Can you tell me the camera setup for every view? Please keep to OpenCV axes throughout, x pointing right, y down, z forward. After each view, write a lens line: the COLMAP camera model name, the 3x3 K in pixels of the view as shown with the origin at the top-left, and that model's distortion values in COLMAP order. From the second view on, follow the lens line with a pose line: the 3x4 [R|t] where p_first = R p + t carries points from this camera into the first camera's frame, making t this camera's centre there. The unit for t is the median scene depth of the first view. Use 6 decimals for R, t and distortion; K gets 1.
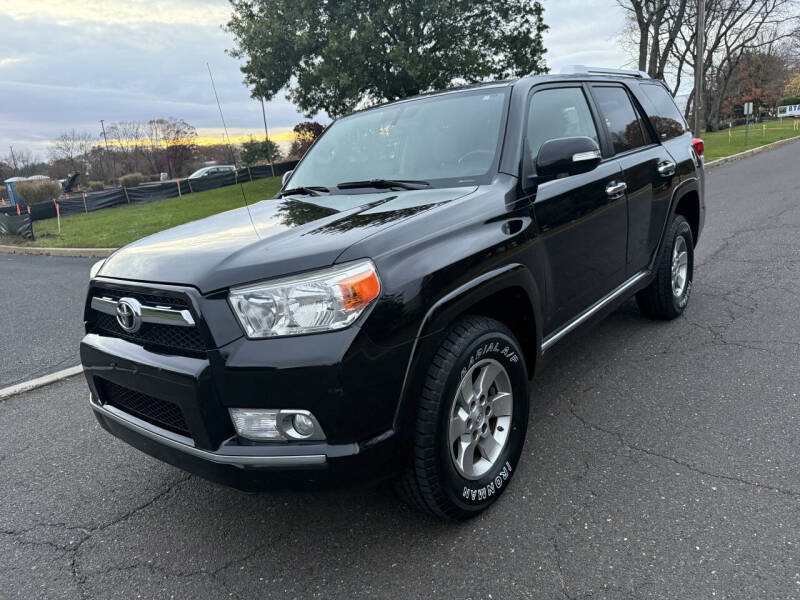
lens RADIAL K [[567.1, 0, 382.6], [0, 567.1, 296.2], [0, 0, 1]] dist [-0.002495, -0.036608]
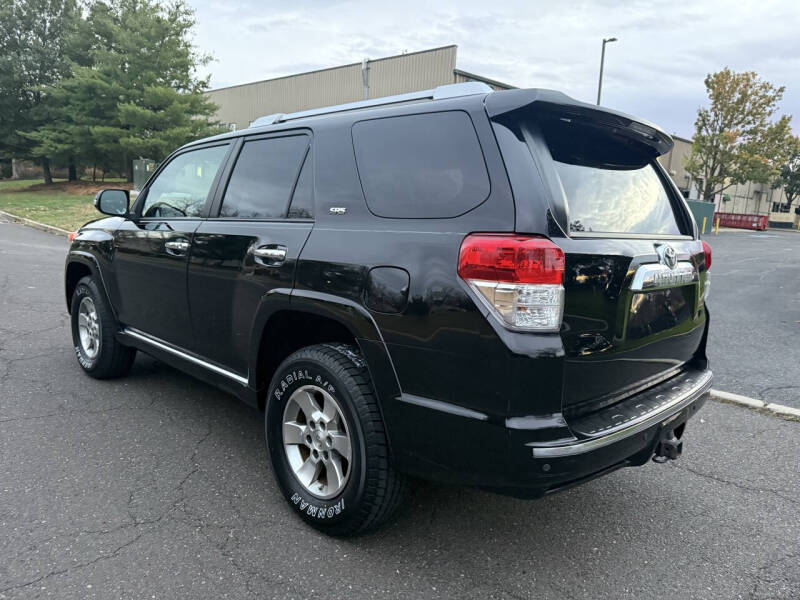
lens RADIAL K [[566.1, 0, 400.0], [0, 566.1, 300.0], [0, 0, 1]] dist [0.023986, -0.030181]
pose [[-0.063574, 0.250353, -0.966065, 0.215381], [-0.278731, 0.925046, 0.258066, -0.073531], [0.958263, 0.285679, 0.010973, 0.217139]]
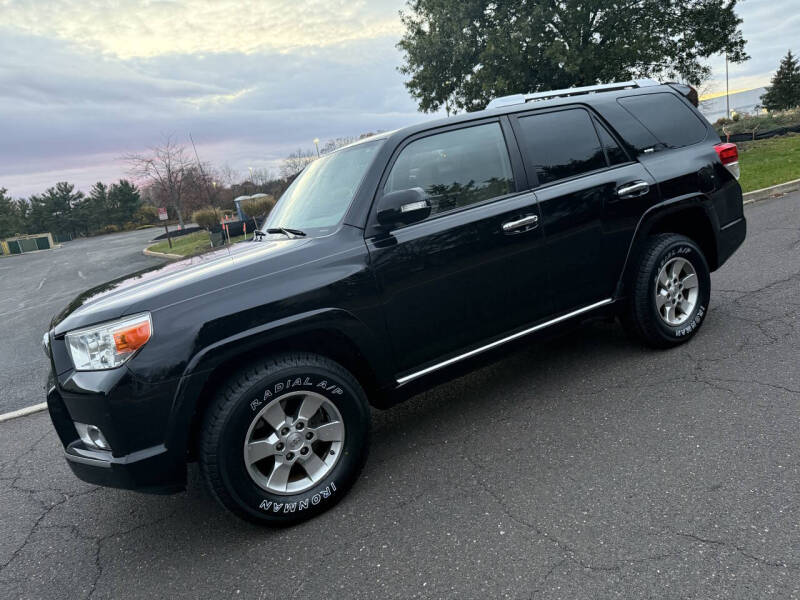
lens RADIAL K [[566.1, 0, 400.0], [0, 566.1, 300.0], [0, 0, 1]] dist [0.023986, -0.030181]
pose [[0.946551, 0.000808, -0.322554, 0.082538], [0.000900, 0.999986, 0.005144, -0.008990], [0.322554, -0.005159, 0.946537, -0.003069]]
